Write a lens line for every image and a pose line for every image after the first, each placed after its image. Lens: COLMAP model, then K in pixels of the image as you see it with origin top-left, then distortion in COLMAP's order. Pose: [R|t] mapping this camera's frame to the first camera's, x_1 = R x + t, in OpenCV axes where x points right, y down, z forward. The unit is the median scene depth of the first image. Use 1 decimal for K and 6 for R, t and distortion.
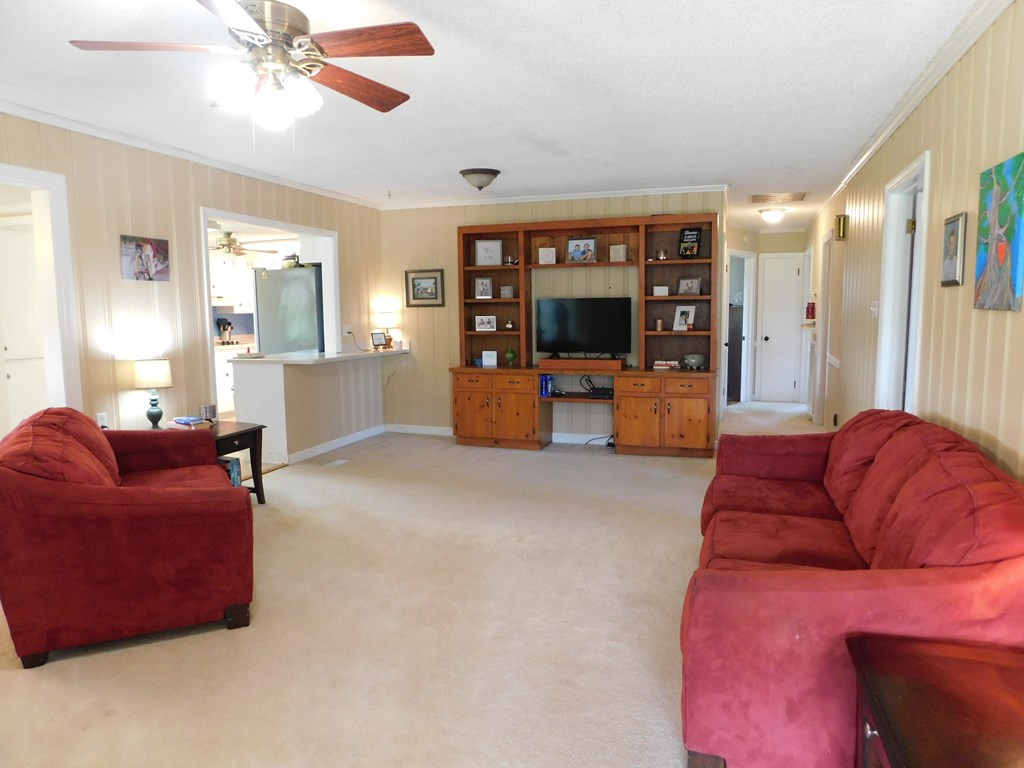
lens RADIAL K [[668.7, 0, 506.3], [0, 668.7, 382.4], [0, 0, 1]] dist [-0.080538, 0.059500]
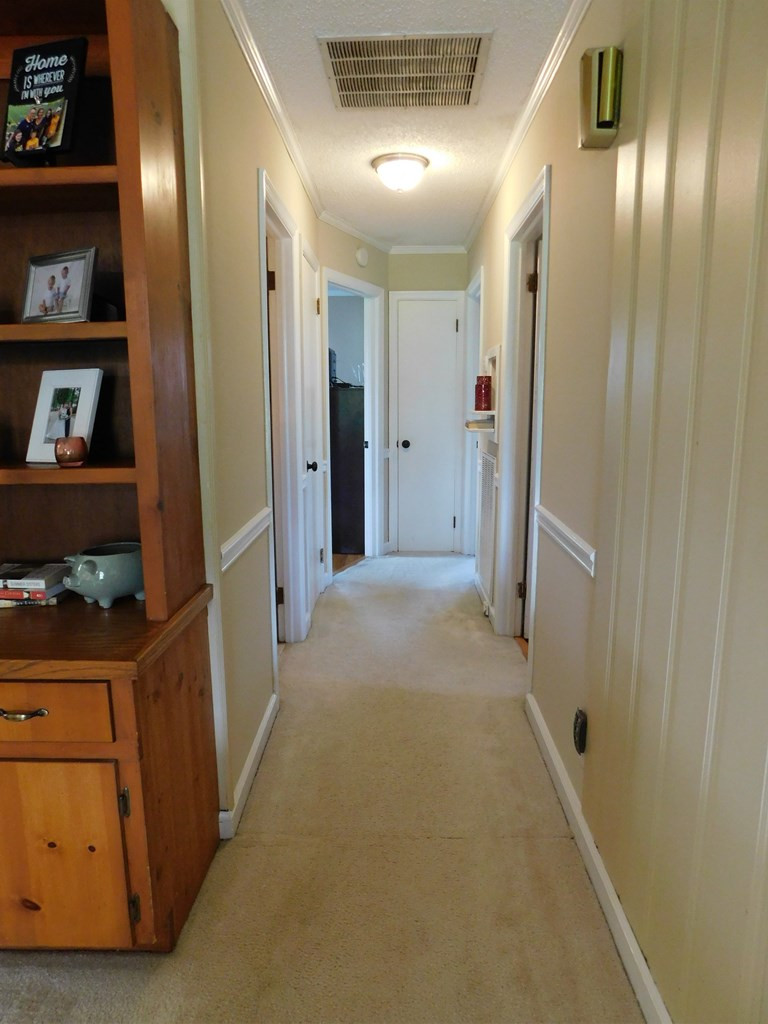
lens RADIAL K [[668.7, 0, 384.0], [0, 668.7, 512.0], [0, 0, 1]] dist [-0.080538, 0.059500]
pose [[0.952057, -0.046950, 0.302296, 0.250478], [0.028013, 0.997381, 0.066682, -0.058689], [-0.304635, -0.055017, 0.950879, 0.575191]]
